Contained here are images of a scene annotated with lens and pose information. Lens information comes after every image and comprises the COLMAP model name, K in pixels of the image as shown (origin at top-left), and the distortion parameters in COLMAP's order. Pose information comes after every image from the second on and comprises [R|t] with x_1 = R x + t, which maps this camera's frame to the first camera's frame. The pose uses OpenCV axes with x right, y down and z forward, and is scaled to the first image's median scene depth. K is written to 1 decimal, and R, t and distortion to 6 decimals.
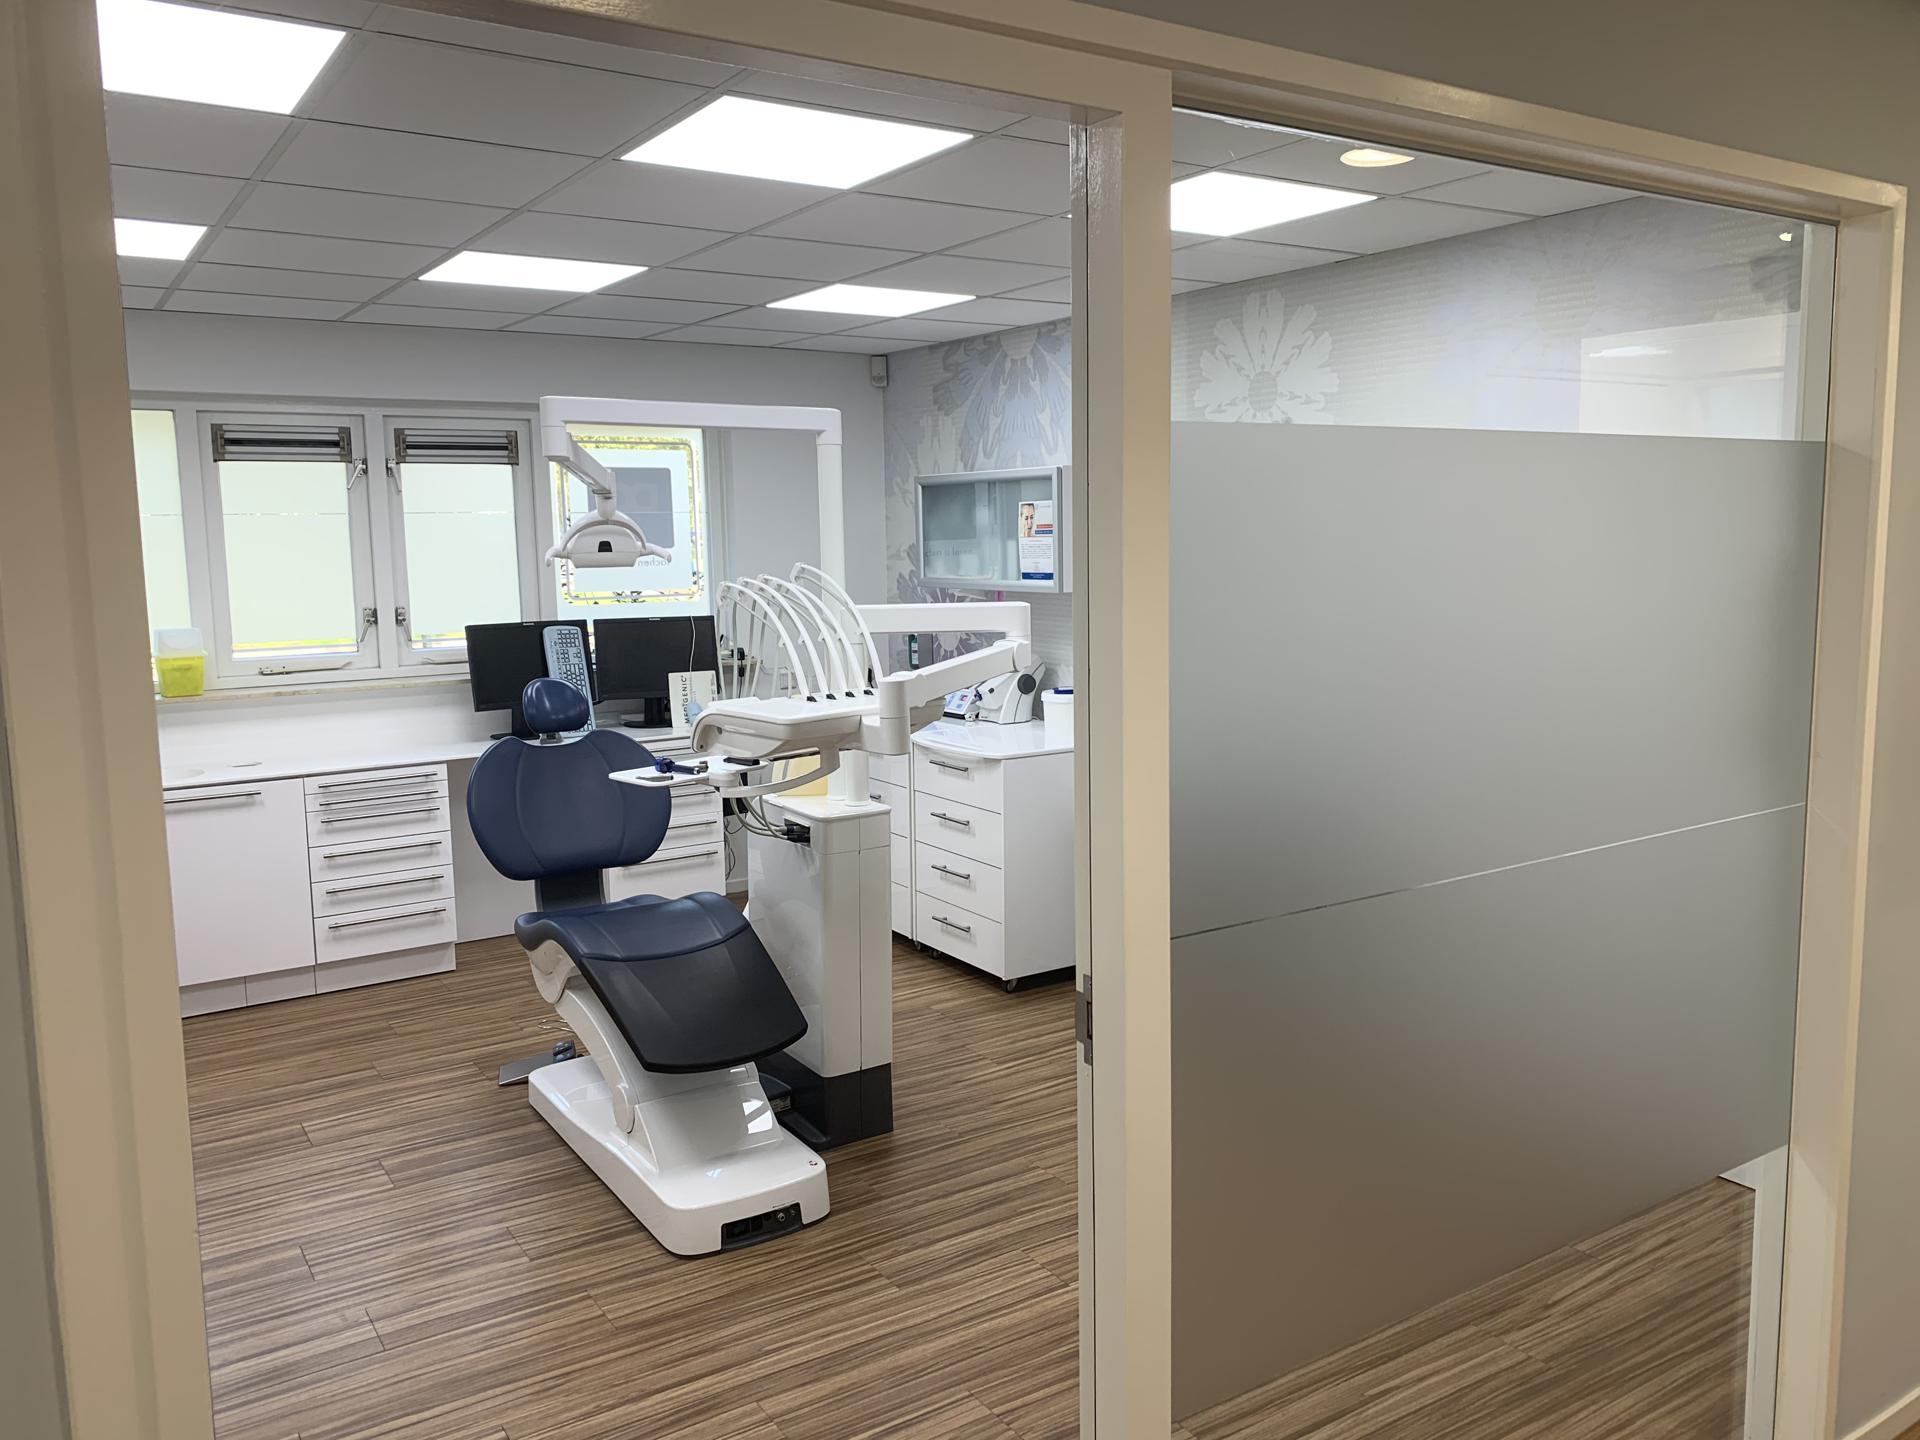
lens RADIAL K [[1478.7, 0, 960.9], [0, 1478.7, 718.2], [0, 0, 1]] dist [0.041071, -0.014194]
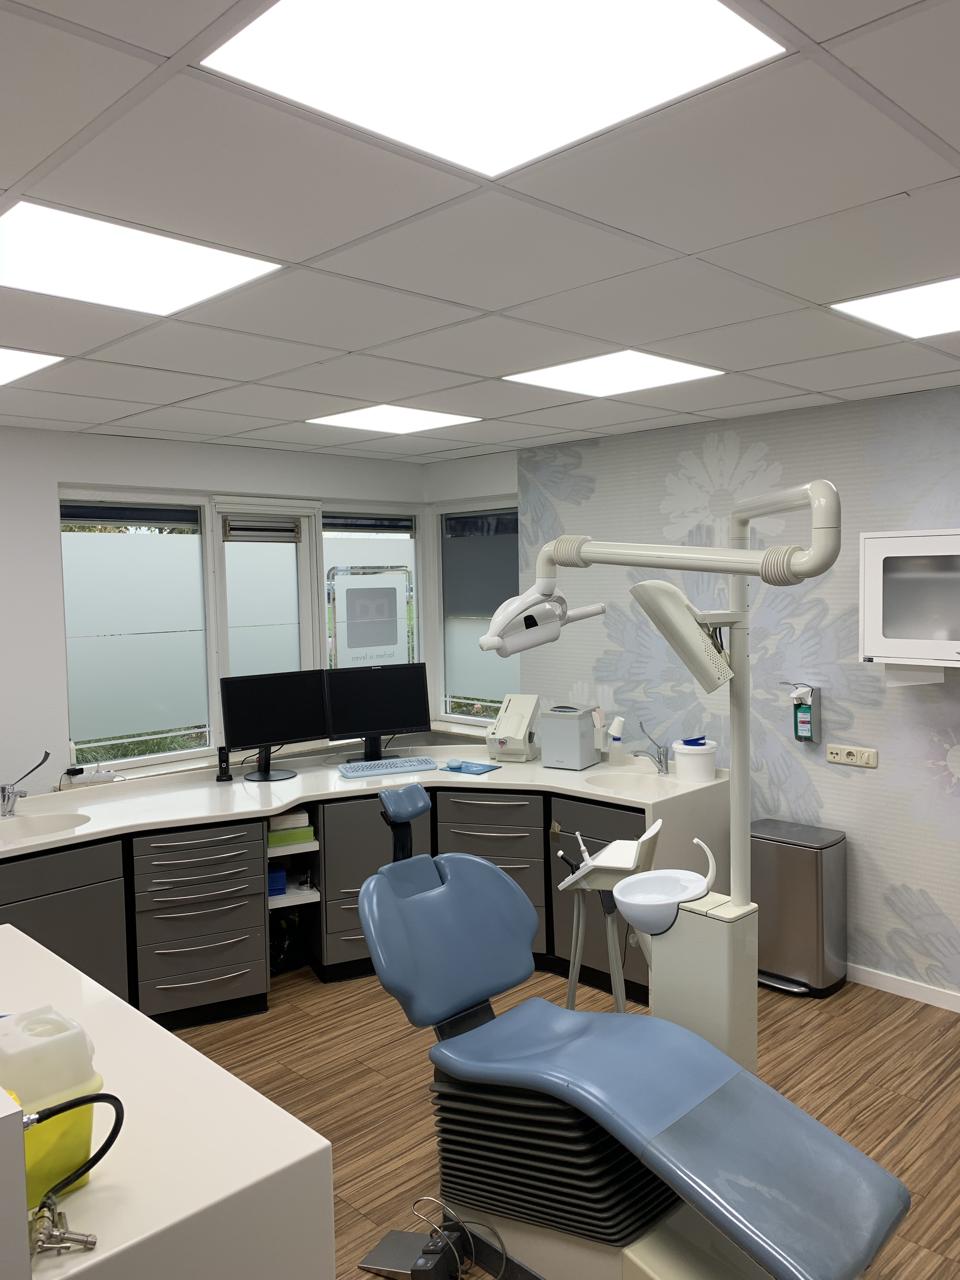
lens RADIAL K [[985.8, 0, 479.2], [0, 985.8, 643.0], [0, 0, 1]] dist [0.041071, -0.014194]
pose [[0.979451, -0.007761, 0.201533, -0.205378], [0.023554, 0.996823, -0.076085, -0.024546], [-0.200303, 0.079268, 0.976522, 0.152764]]
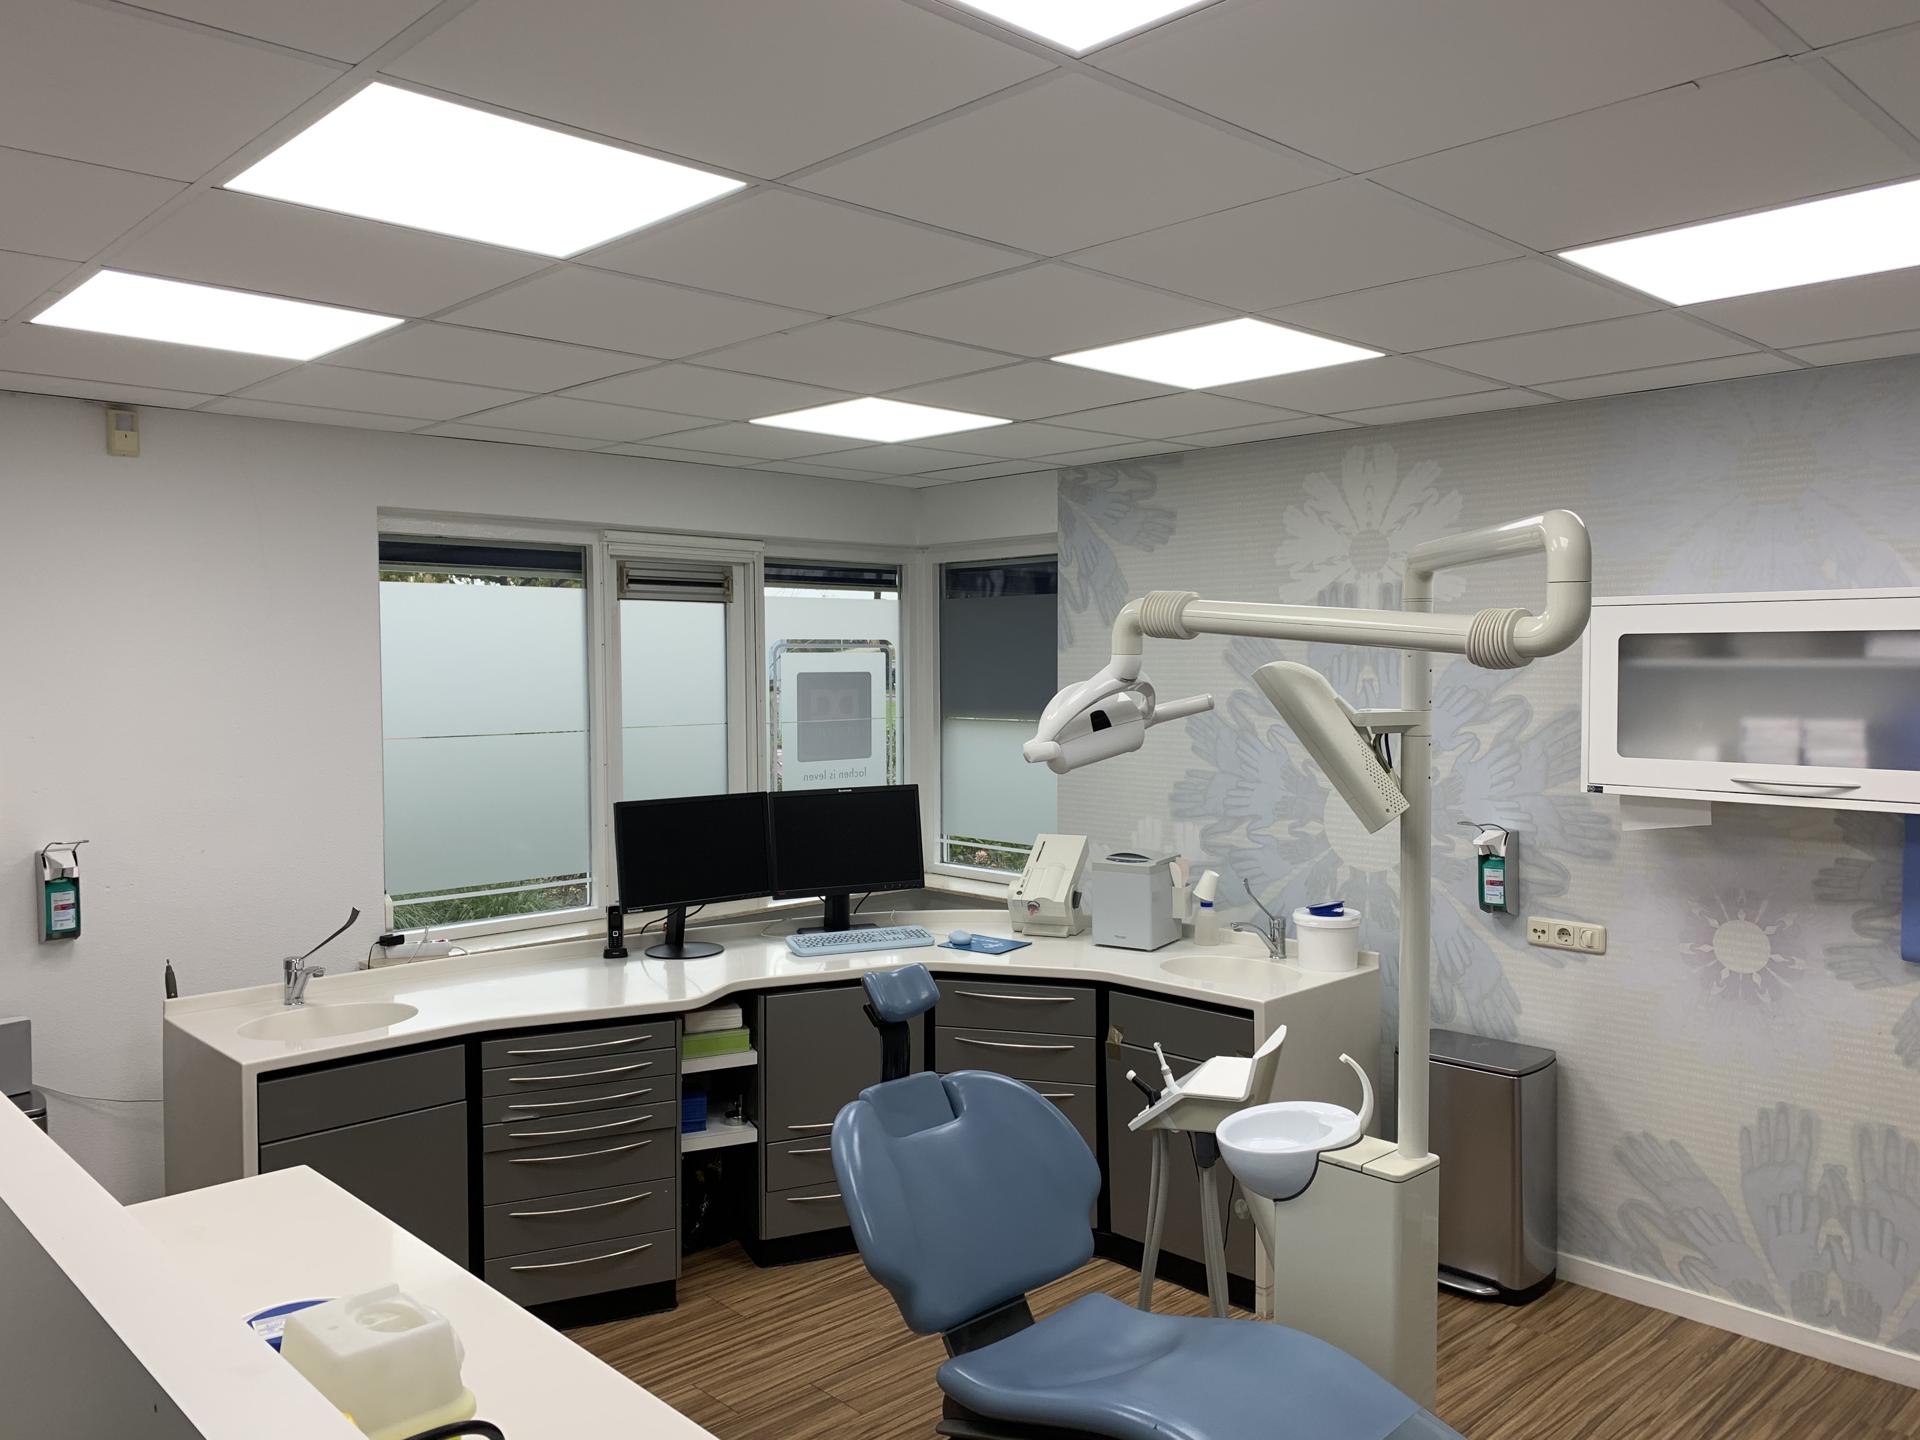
lens RADIAL K [[1478.7, 0, 958.5], [0, 1478.7, 727.5], [0, 0, 1]] dist [0.041071, -0.014194]
pose [[0.981455, 0.011317, 0.191360, -0.222245], [0.007821, 0.995061, -0.098961, -0.021413], [-0.191535, 0.098622, 0.976518, 0.158302]]
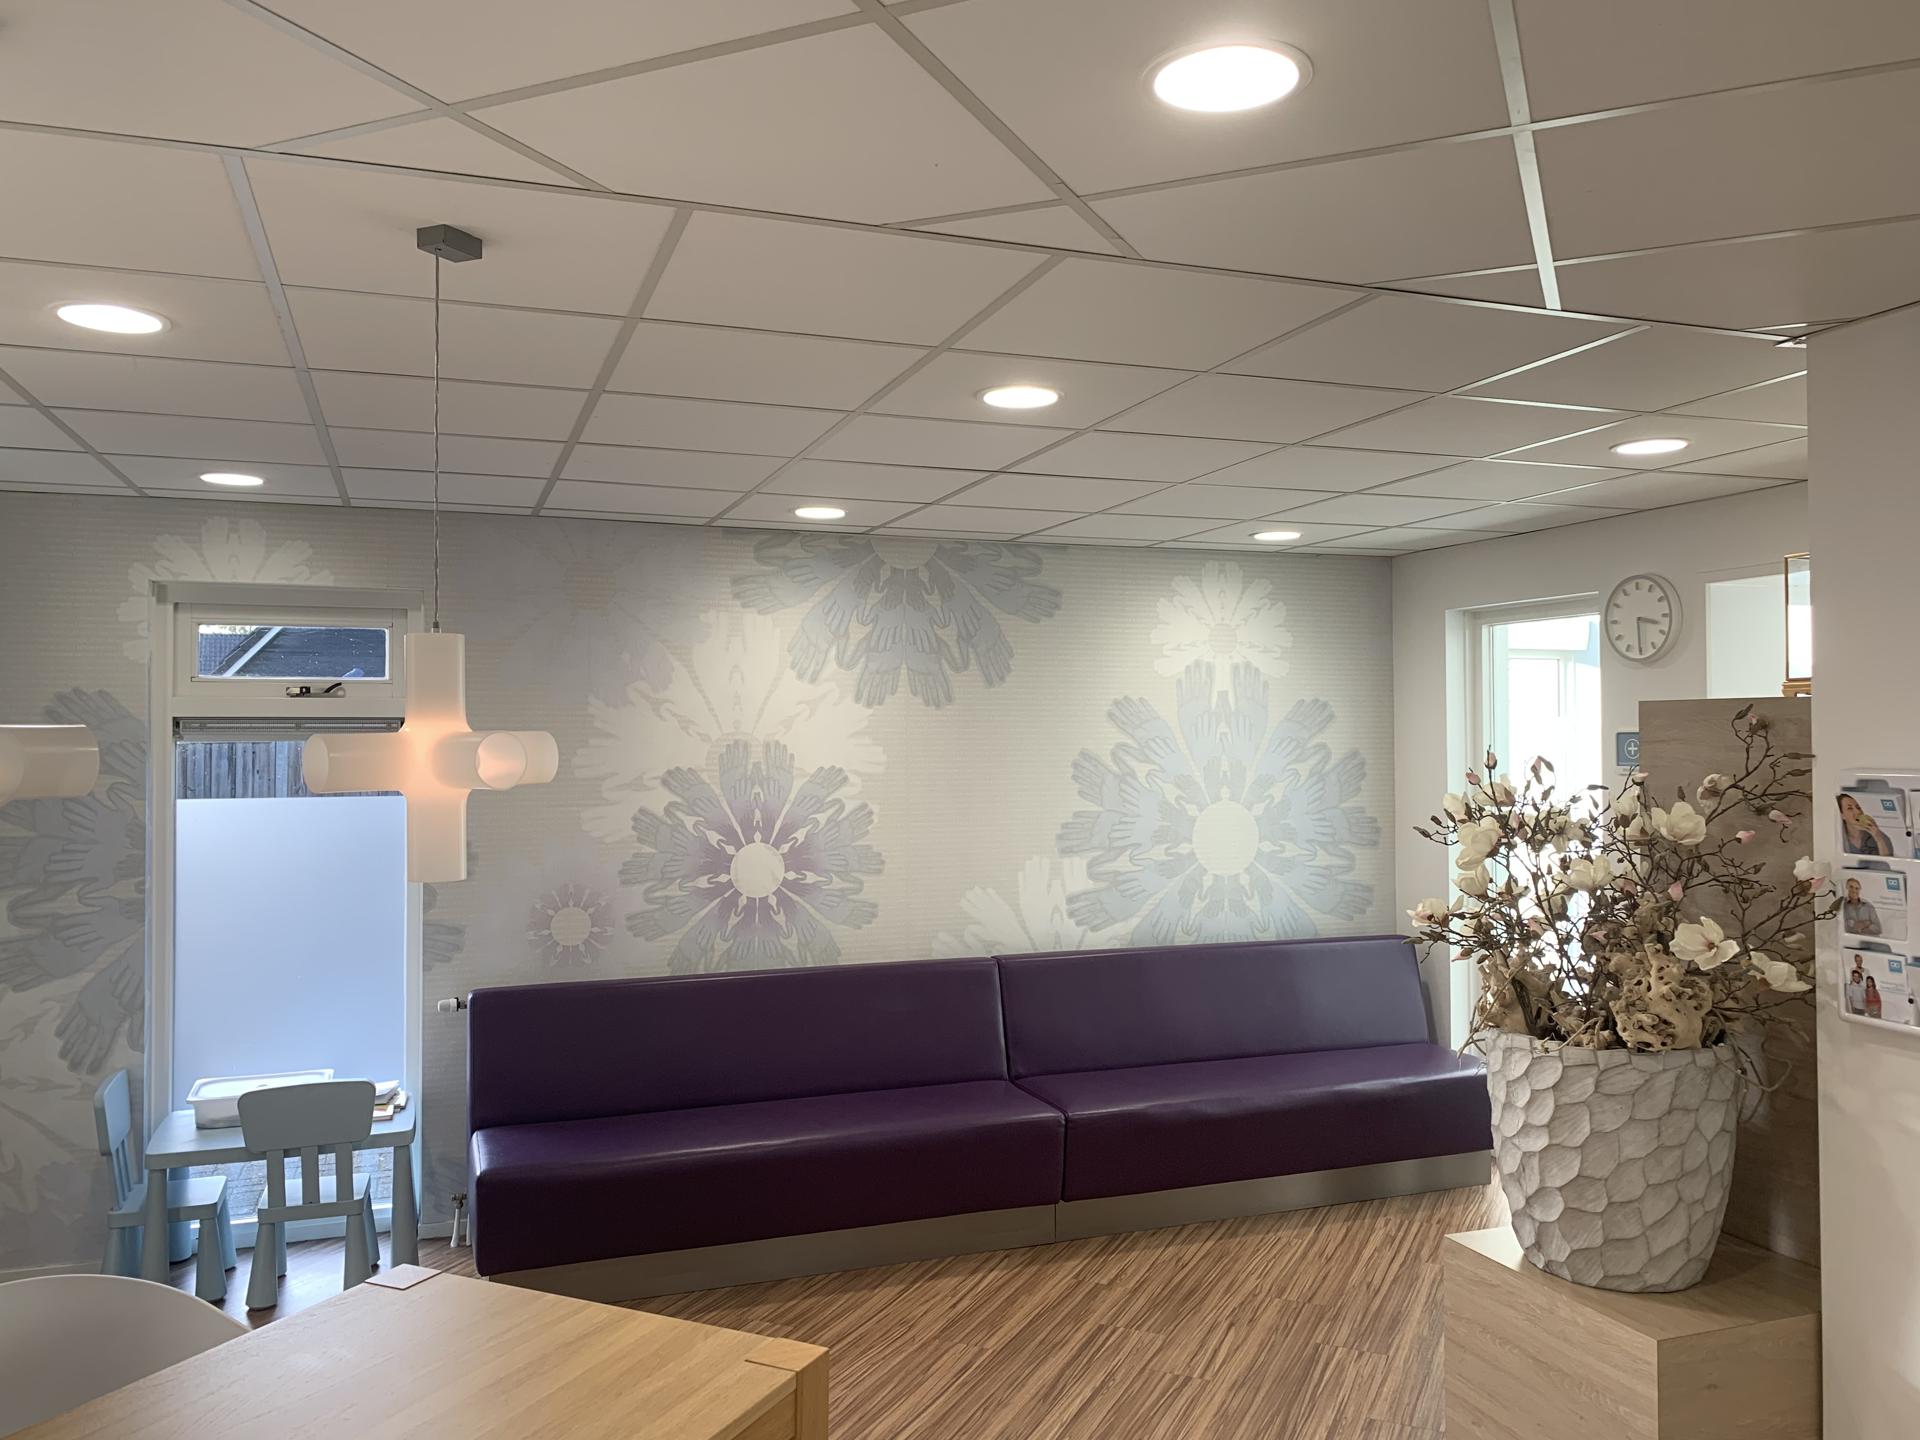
lens RADIAL K [[1478.7, 0, 957.7], [0, 1478.7, 720.0], [0, 0, 1]] dist [0.041071, -0.014194]
pose [[0.214074, 0.049791, 0.975548, -1.064153], [0.141942, 0.986514, -0.081499, -0.081547], [-0.966449, 0.155918, 0.204120, 0.971045]]
